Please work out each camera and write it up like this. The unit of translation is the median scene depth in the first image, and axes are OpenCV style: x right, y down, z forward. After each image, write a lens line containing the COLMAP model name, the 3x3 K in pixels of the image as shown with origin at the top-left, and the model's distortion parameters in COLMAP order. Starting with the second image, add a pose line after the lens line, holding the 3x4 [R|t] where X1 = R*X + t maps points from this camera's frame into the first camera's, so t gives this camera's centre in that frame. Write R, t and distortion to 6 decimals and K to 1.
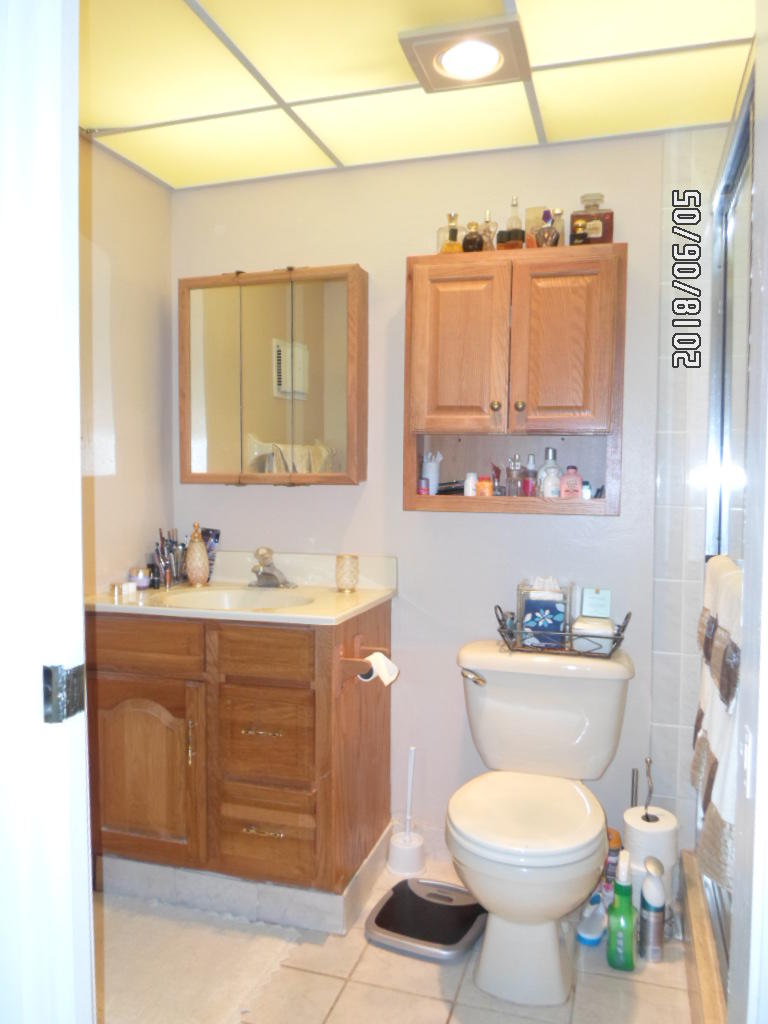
lens RADIAL K [[781.4, 0, 382.3], [0, 781.4, 509.9], [0, 0, 1]] dist [-0.049502, 0.019252]
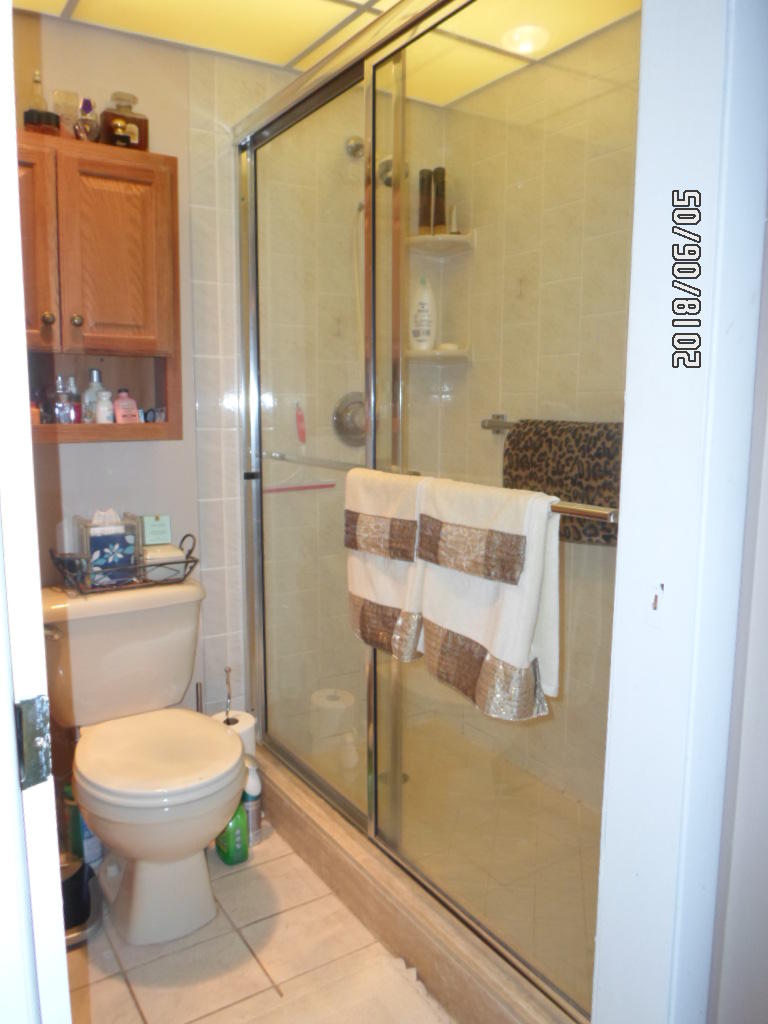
lens RADIAL K [[781.4, 0, 382.8], [0, 781.4, 511.8], [0, 0, 1]] dist [-0.049502, 0.019252]
pose [[0.631579, -0.117881, 0.766298, -0.302498], [0.044227, 0.992242, 0.116186, -0.004925], [-0.774049, -0.039490, 0.631893, 0.163808]]
